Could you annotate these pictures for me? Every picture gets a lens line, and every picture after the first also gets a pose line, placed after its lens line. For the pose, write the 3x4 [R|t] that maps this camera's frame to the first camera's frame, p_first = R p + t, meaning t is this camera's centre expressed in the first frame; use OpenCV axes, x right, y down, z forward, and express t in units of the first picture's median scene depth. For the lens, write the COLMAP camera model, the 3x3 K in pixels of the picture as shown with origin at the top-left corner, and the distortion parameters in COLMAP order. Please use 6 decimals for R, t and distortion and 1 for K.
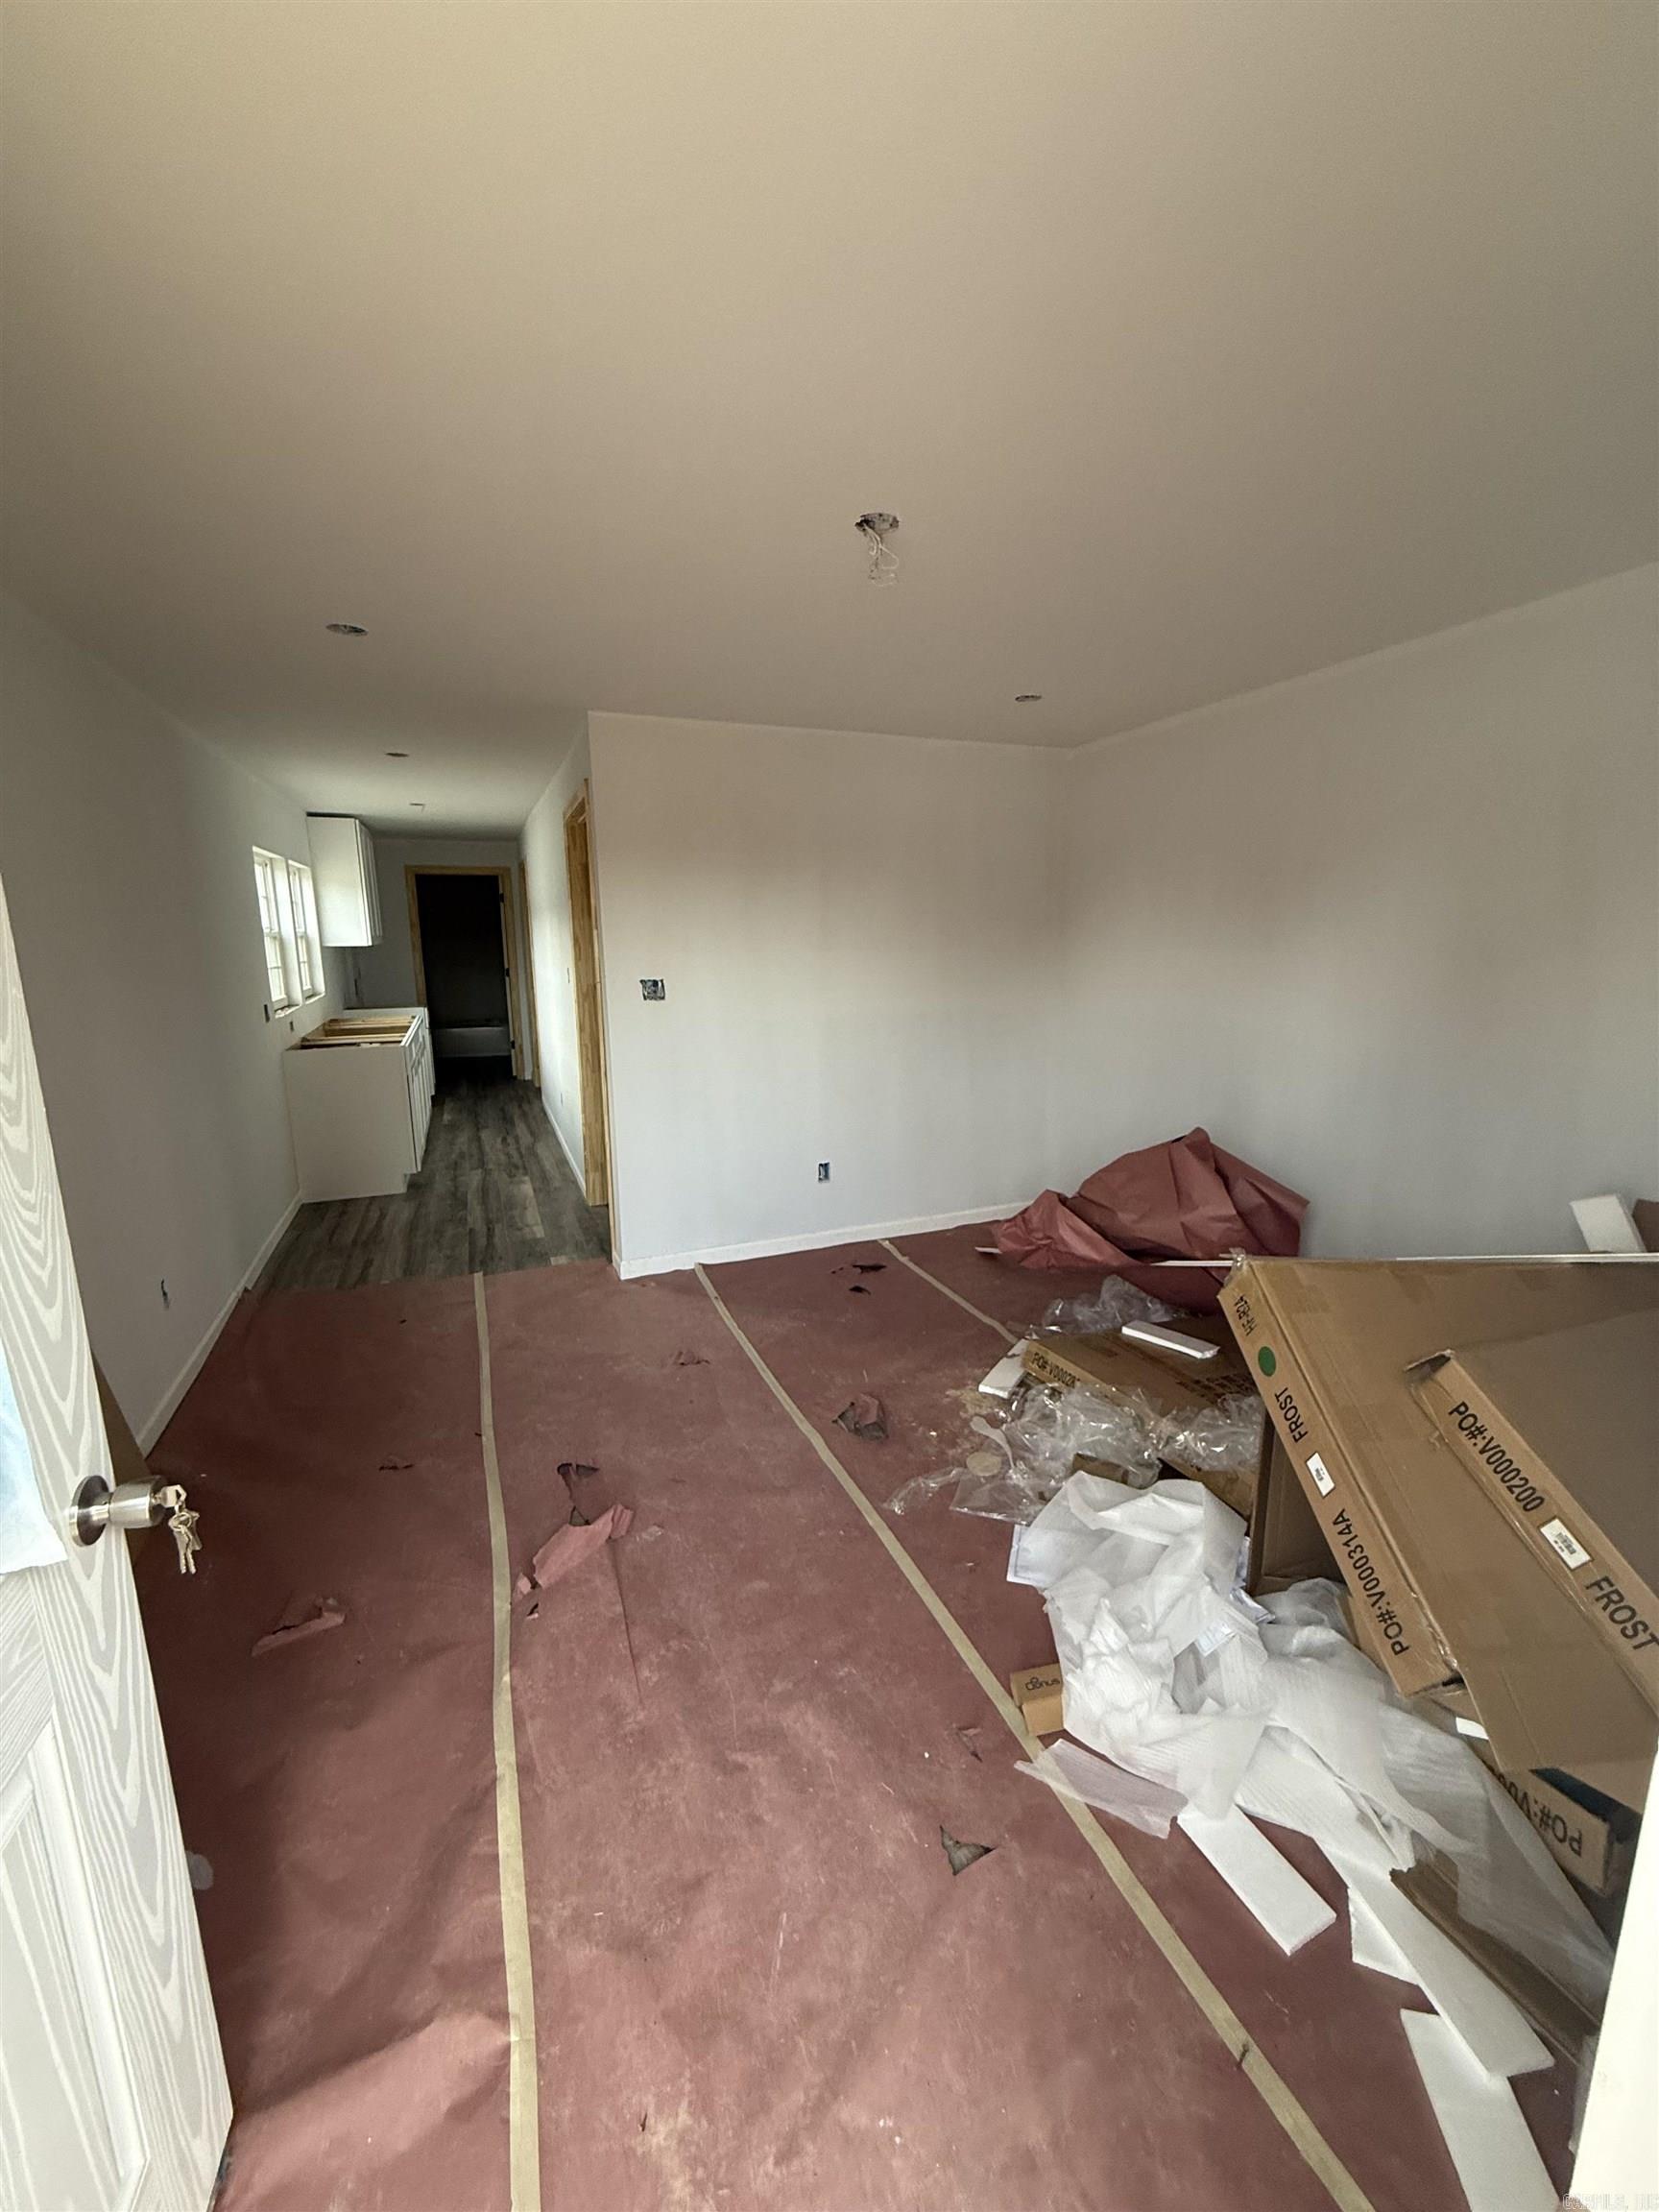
lens RADIAL K [[888.7, 0, 829.5], [0, 888.7, 1106.0], [0, 0, 1]] dist [0.001135, -0.000188]
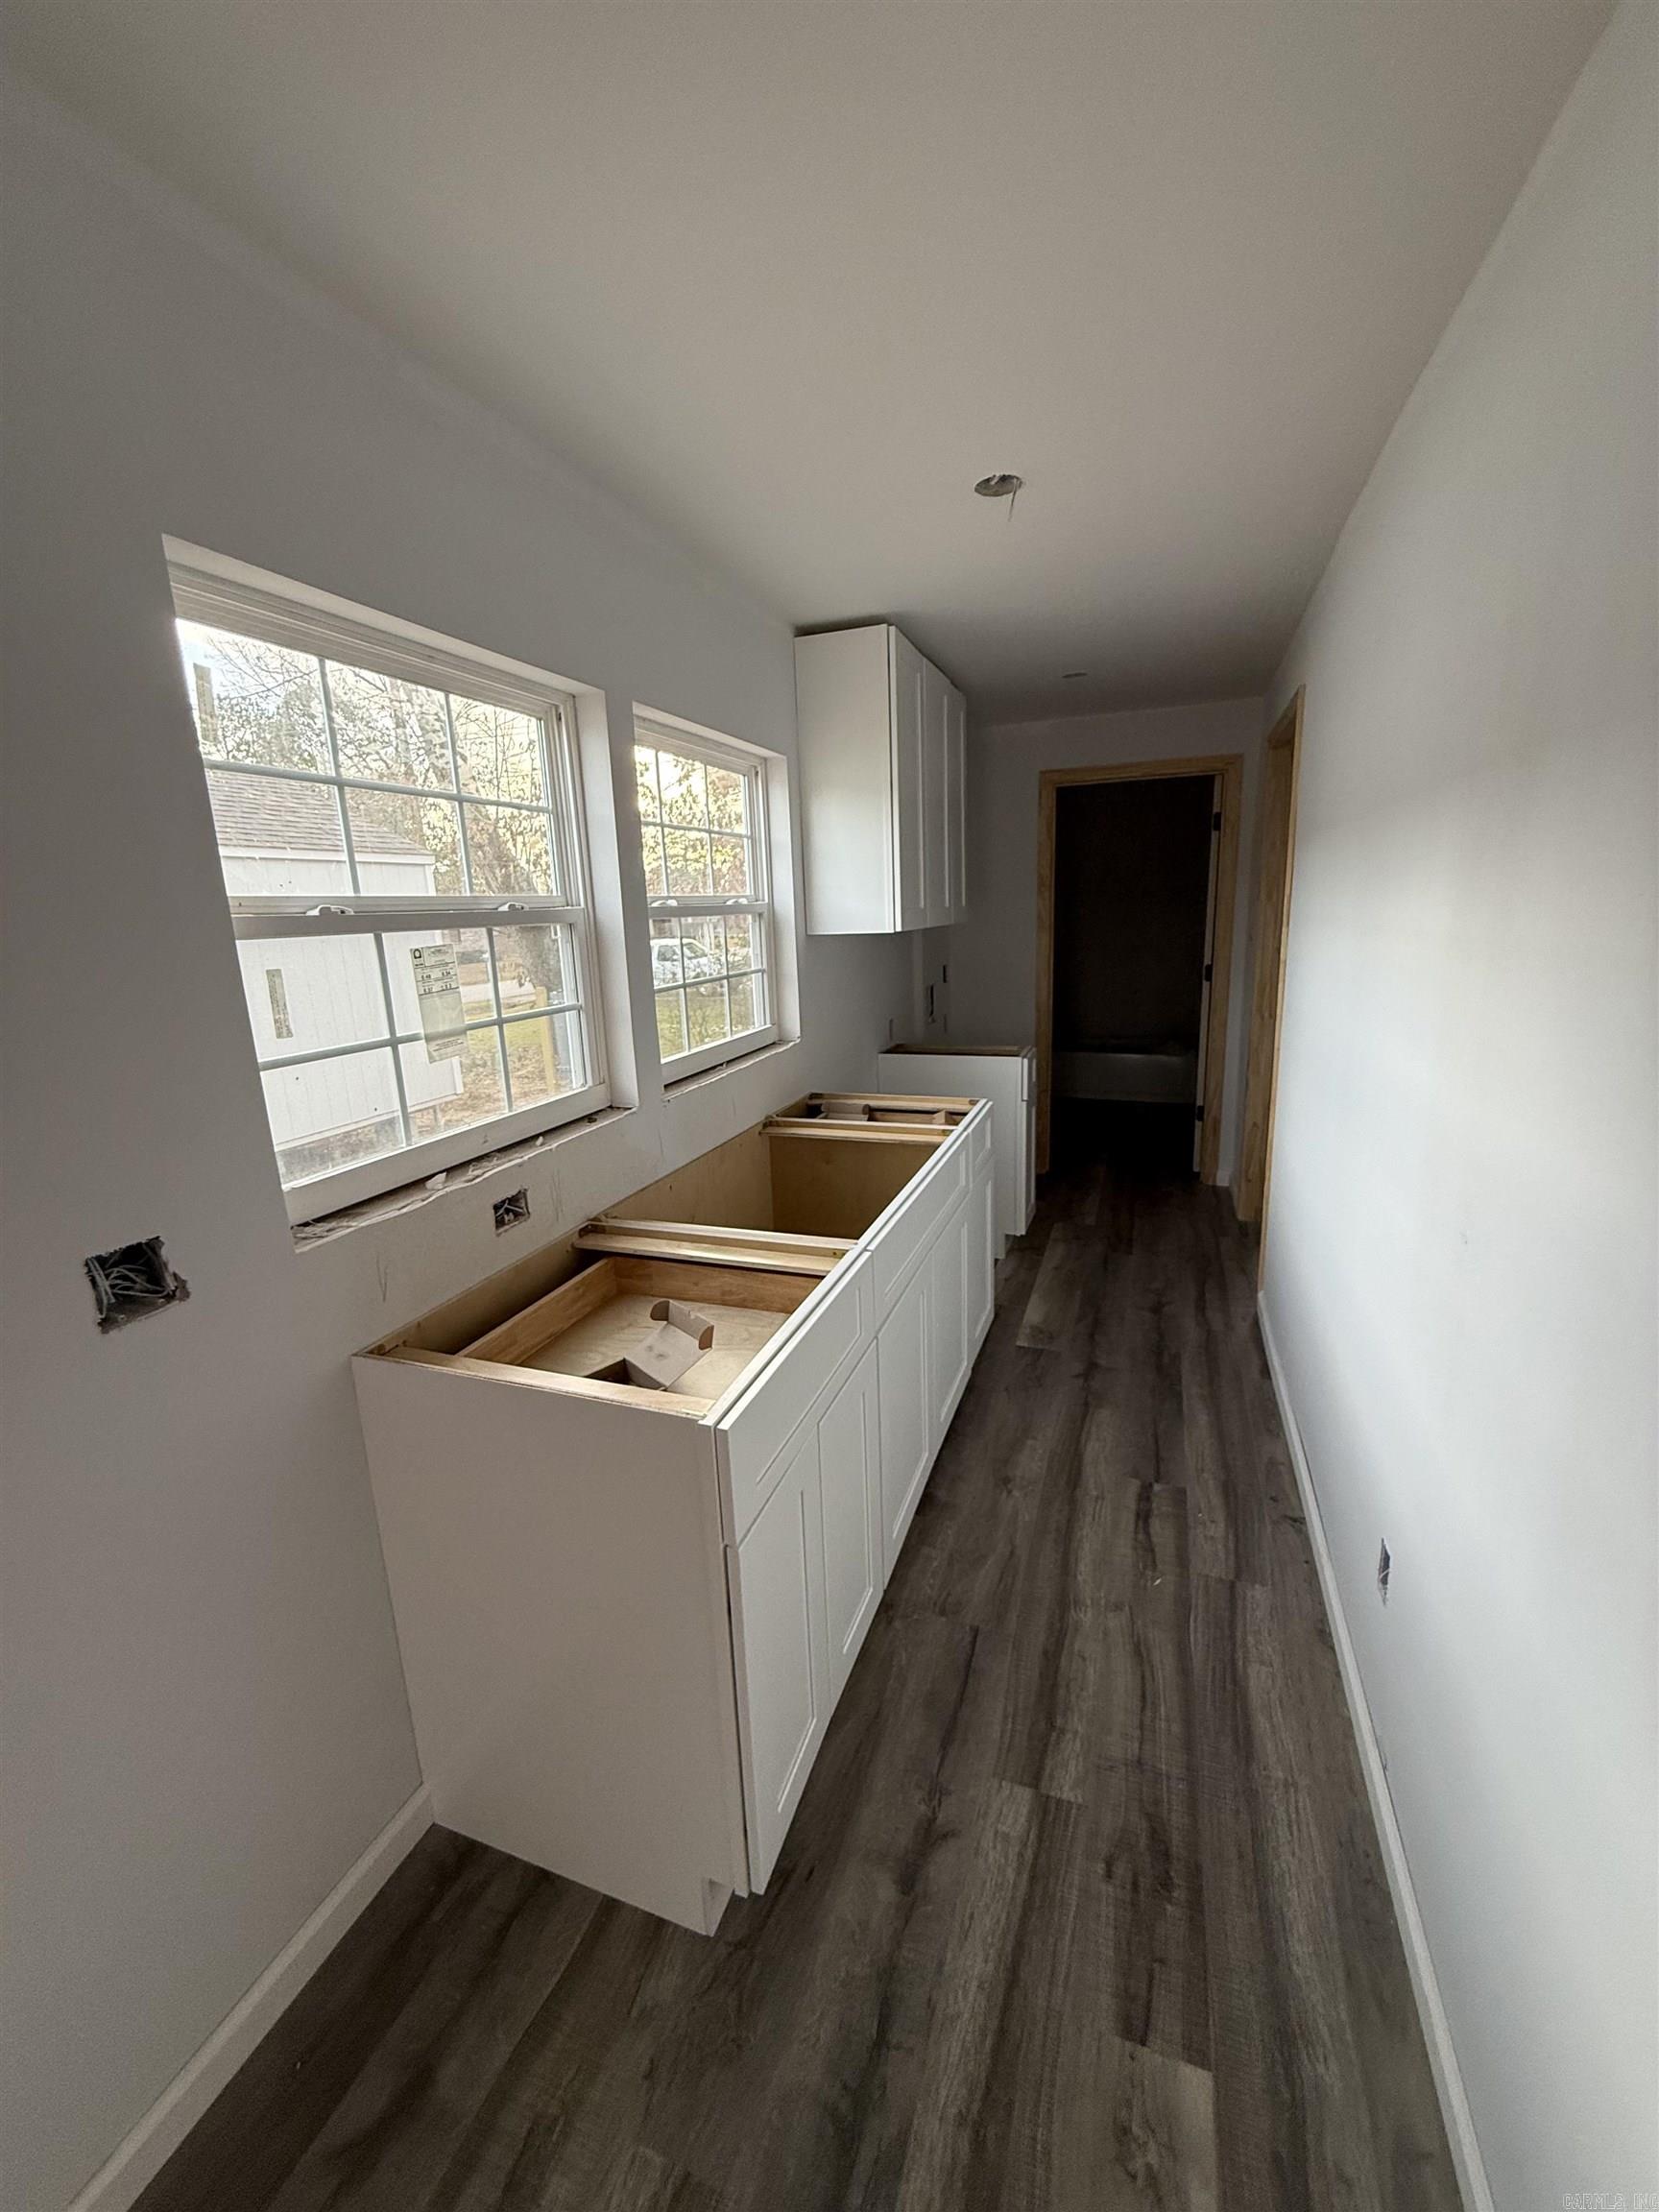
lens RADIAL K [[888.7, 0, 829.5], [0, 888.7, 1106.0], [0, 0, 1]] dist [0.001135, -0.000188]
pose [[0.744519, 0.125553, -0.655689, -0.254663], [-0.097613, 0.992074, 0.079128, -0.130650], [0.660427, 0.005092, 0.750873, 0.670545]]
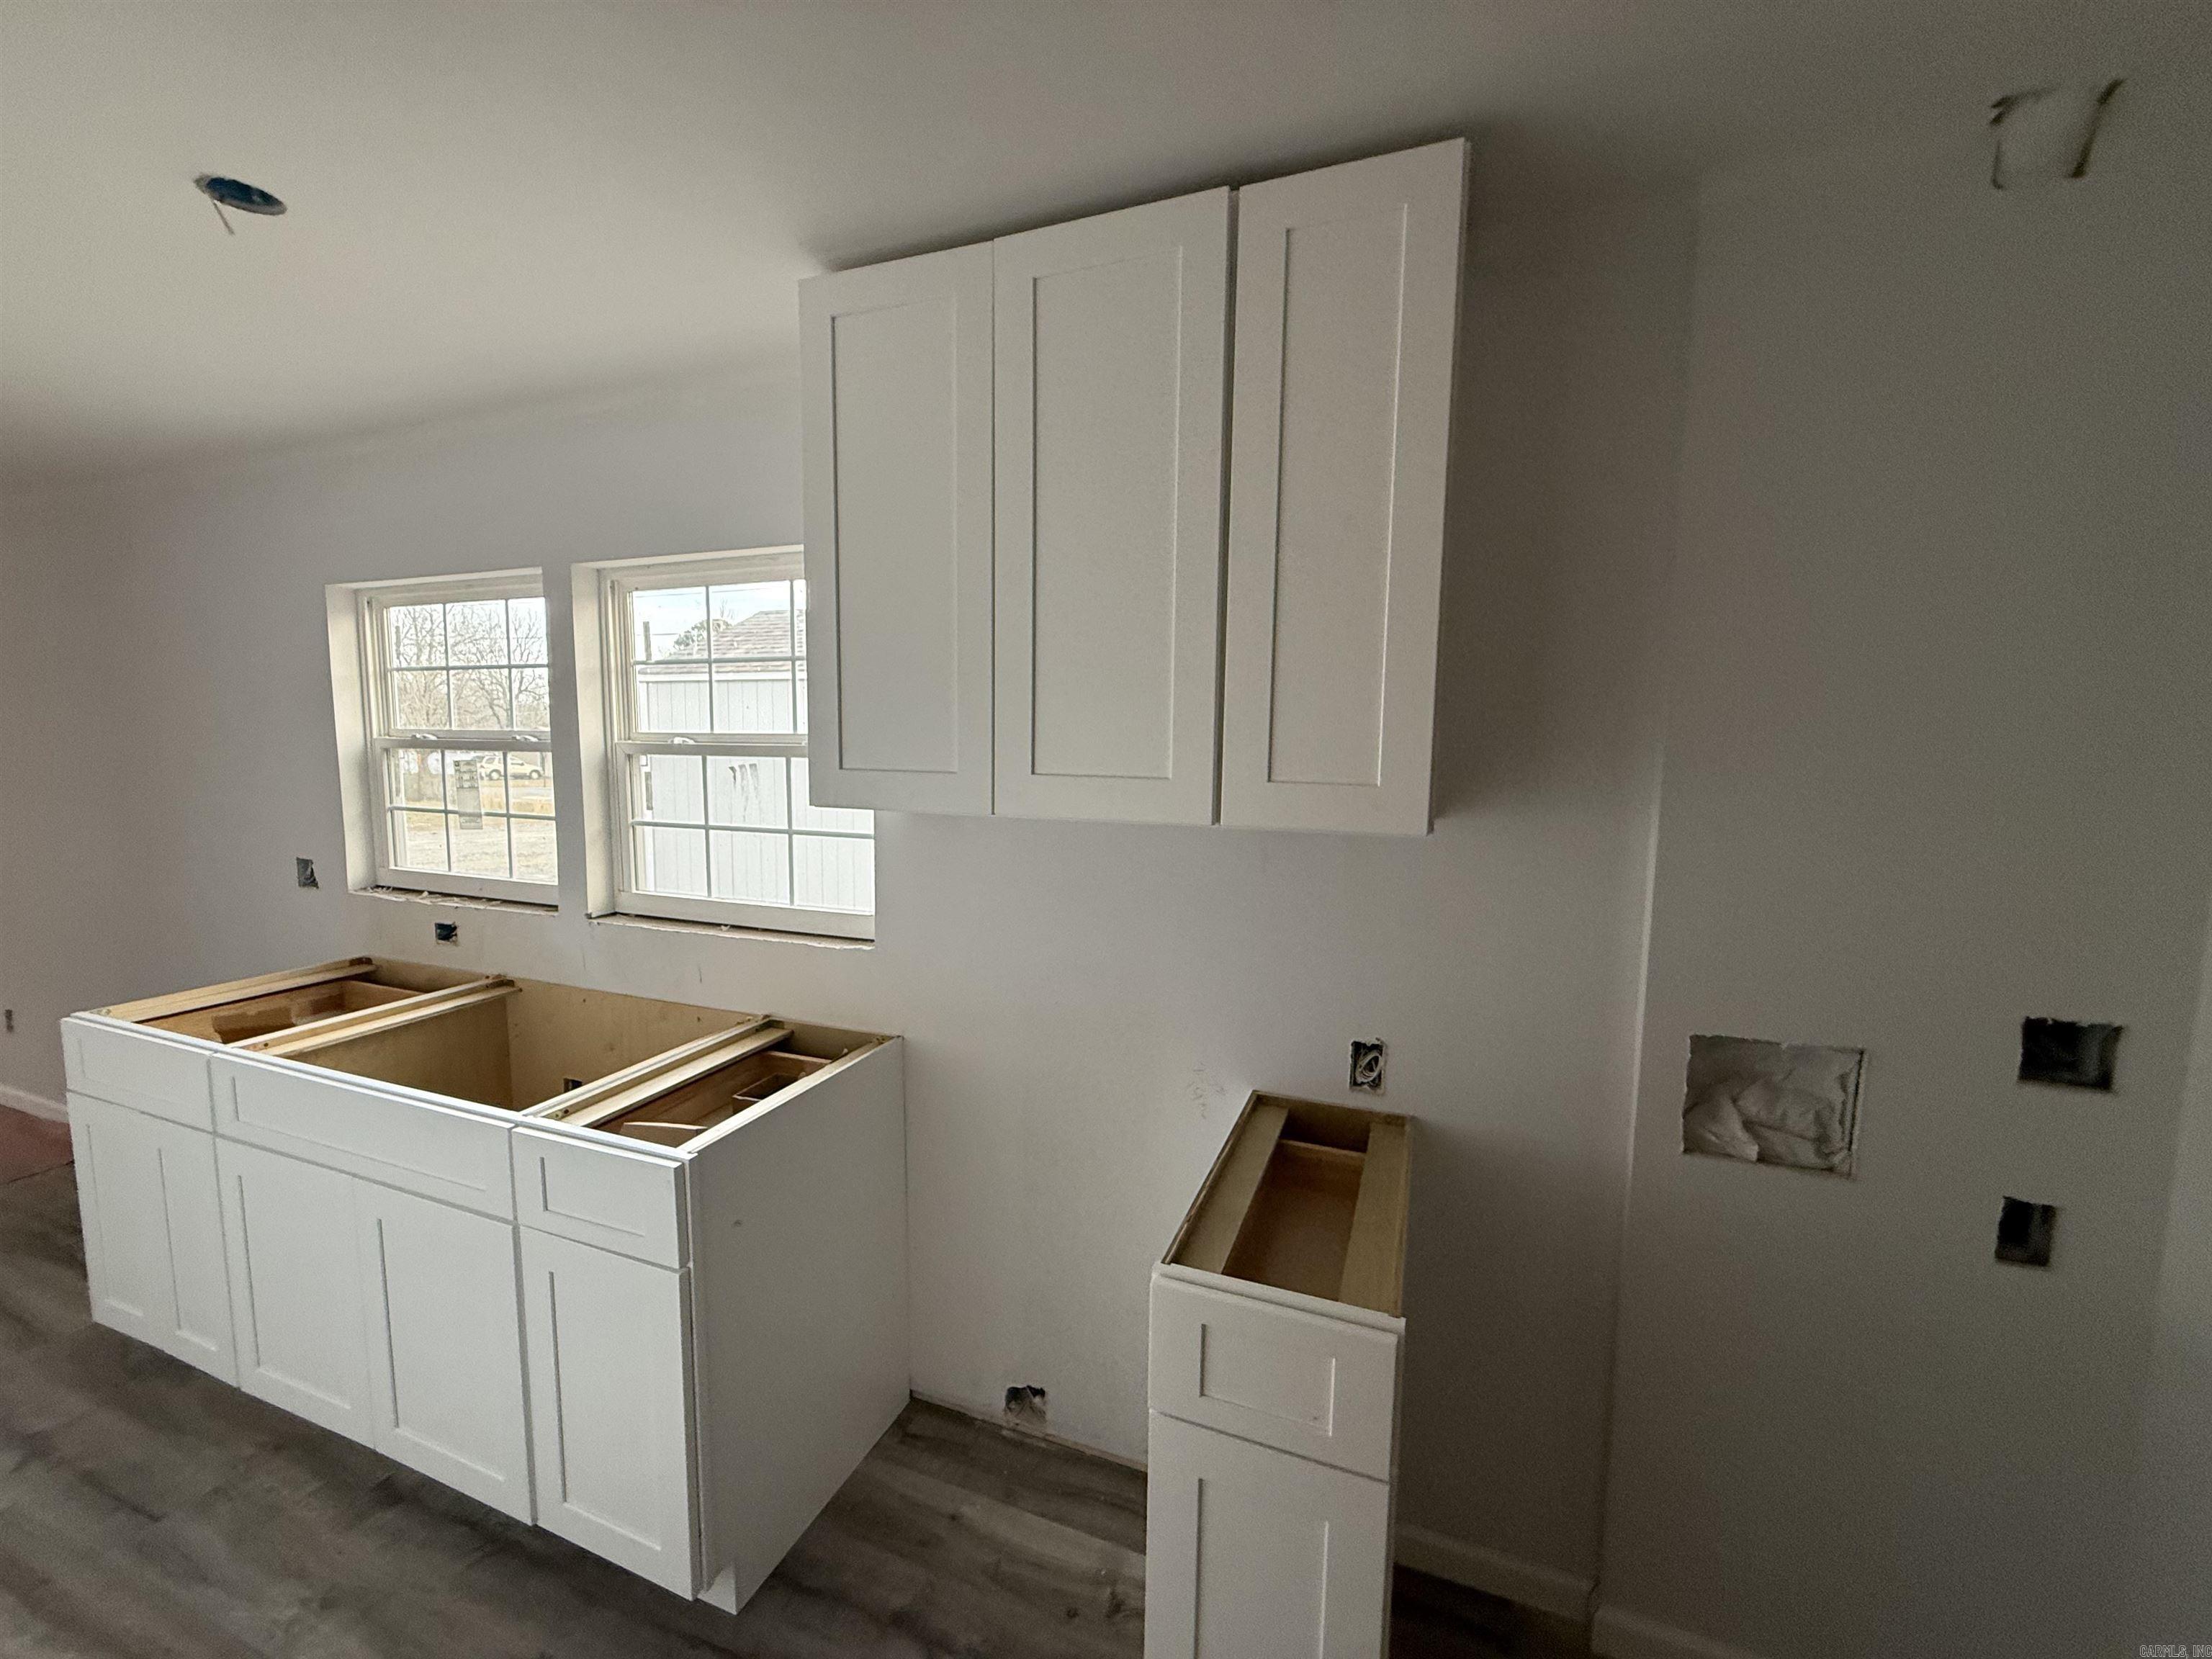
lens RADIAL K [[888.7, 0, 1104.0], [0, 888.7, 841.9], [0, 0, 1]] dist [0.001135, -0.000188]
pose [[-0.685387, 0.067852, -0.725011, -0.399254], [-0.152876, 0.960052, 0.234369, -0.240911], [0.711951, 0.271470, -0.647634, 1.226884]]
